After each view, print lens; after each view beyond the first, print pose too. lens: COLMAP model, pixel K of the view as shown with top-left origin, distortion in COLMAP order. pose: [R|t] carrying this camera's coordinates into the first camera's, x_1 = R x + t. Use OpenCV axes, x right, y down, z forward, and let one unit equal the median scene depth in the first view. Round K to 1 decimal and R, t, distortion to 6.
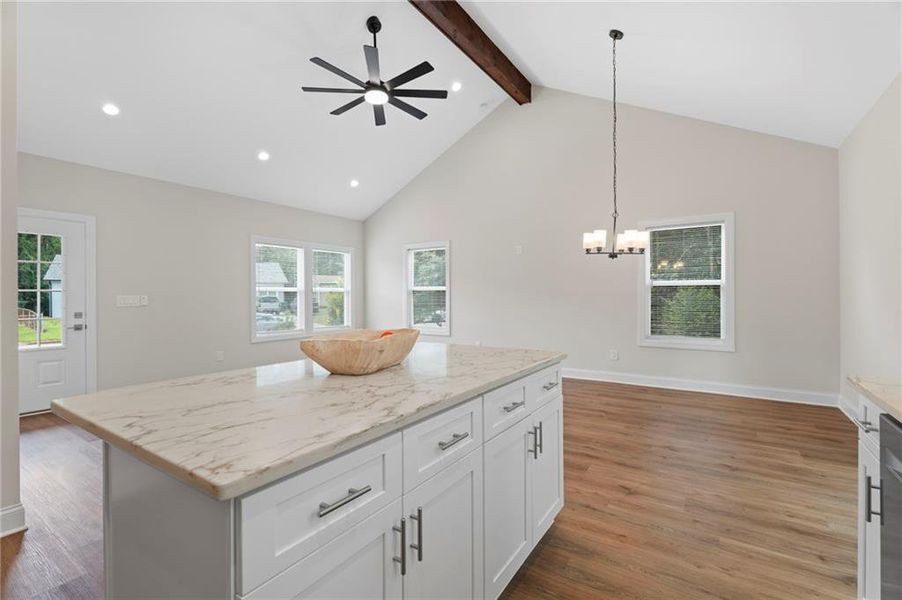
lens RADIAL K [[400.9, 0, 453.3], [0, 400.9, 297.9], [0, 0, 1]] dist [0.003207, 0.000183]
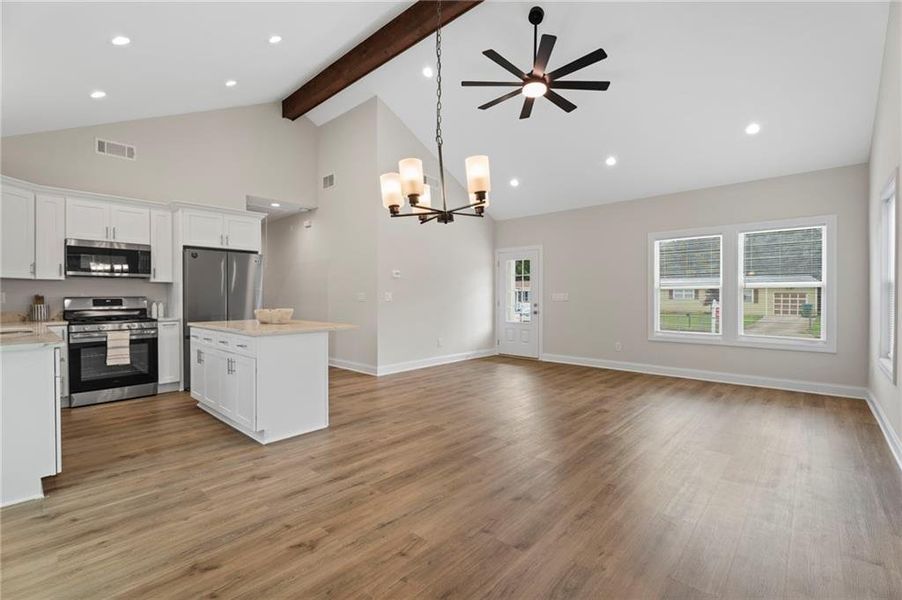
lens RADIAL K [[400.9, 0, 453.3], [0, 400.9, 297.9], [0, 0, 1]] dist [0.003207, 0.000183]
pose [[-0.146933, 0.008289, -0.989112, 1.065672], [-0.002879, 0.999957, 0.008808, -0.003665], [0.989142, 0.004142, -0.146903, 1.262490]]
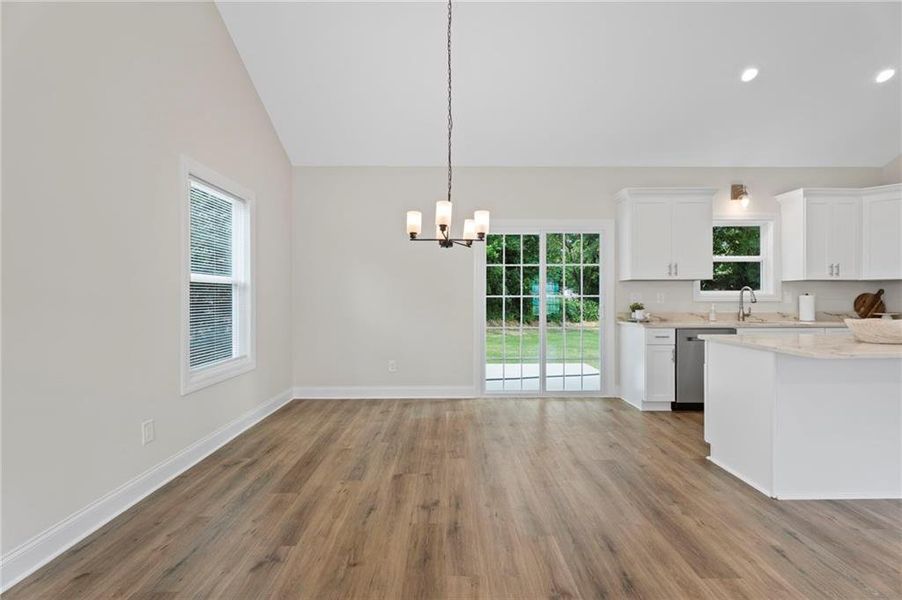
lens RADIAL K [[400.9, 0, 453.3], [0, 400.9, 297.9], [0, 0, 1]] dist [0.003207, 0.000183]
pose [[-0.567705, 0.001274, 0.823231, -0.261233], [0.008202, 0.999958, 0.004108, -0.006563], [-0.823191, 0.009084, -0.567692, 1.646172]]
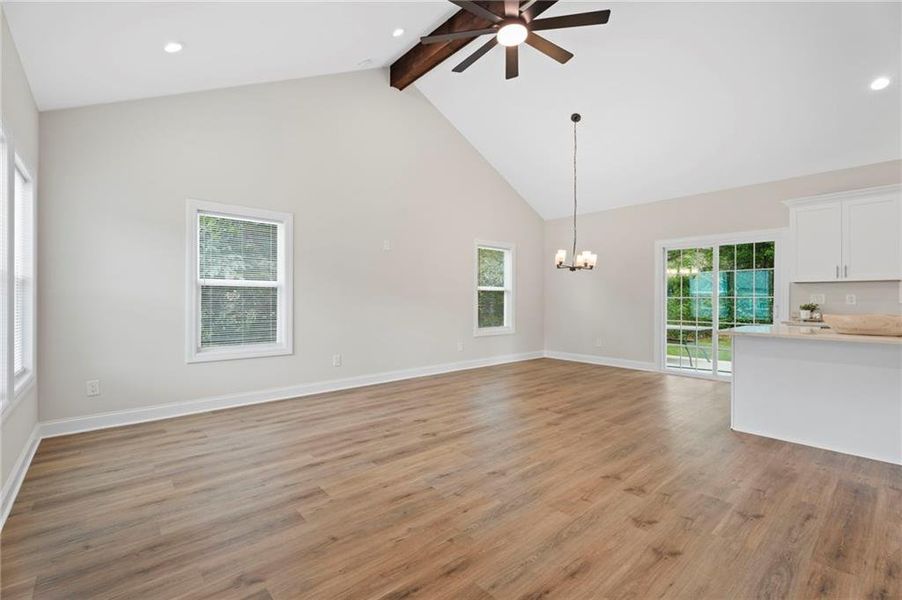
lens RADIAL K [[400.9, 0, 453.3], [0, 400.9, 297.9], [0, 0, 1]] dist [0.003207, 0.000183]
pose [[0.260762, 0.004207, 0.965394, -1.270603], [0.001175, 0.999988, -0.004675, 0.005906], [-0.965402, 0.002353, 0.260754, 1.206391]]
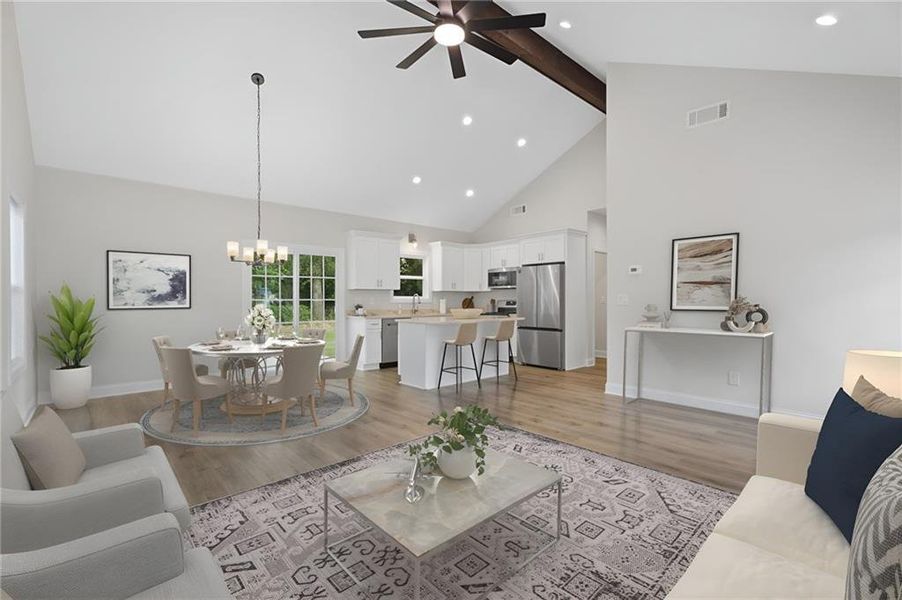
lens RADIAL K [[400.9, 0, 453.3], [0, 400.9, 297.9], [0, 0, 1]] dist [0.003207, 0.000183]
pose [[-0.969448, 0.008296, 0.245155, -0.502543], [0.008067, 0.999966, -0.001938, -0.002126], [-0.245162, 0.000099, -0.969482, 2.309229]]
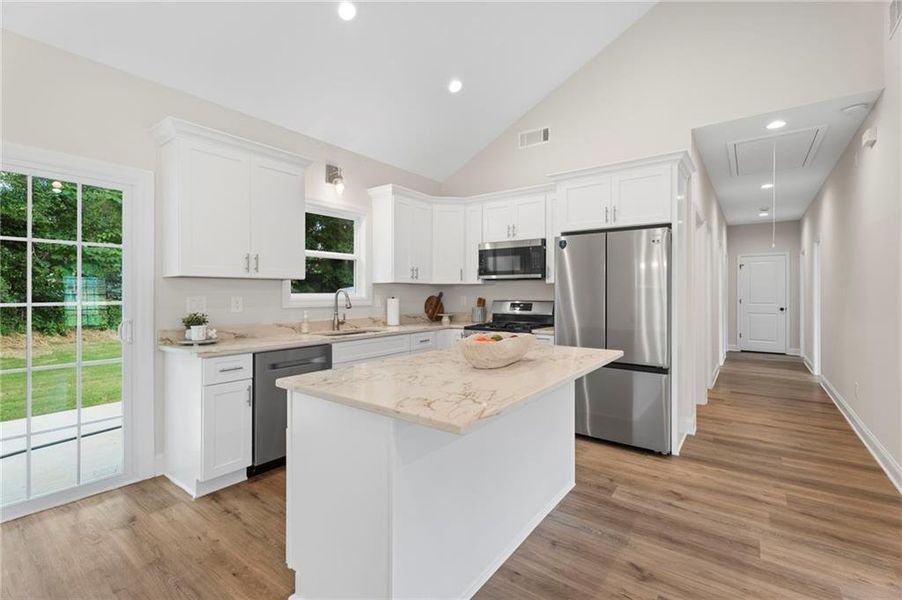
lens RADIAL K [[403.2, 0, 451.5], [0, 403.2, 290.8], [0, 0, 1]] dist [0.000341, 0.000067]
pose [[-0.998443, 0.001991, 0.055752, -0.071778], [0.002098, 0.999996, 0.001865, -0.028125], [-0.055748, 0.001979, -0.998443, 1.157742]]
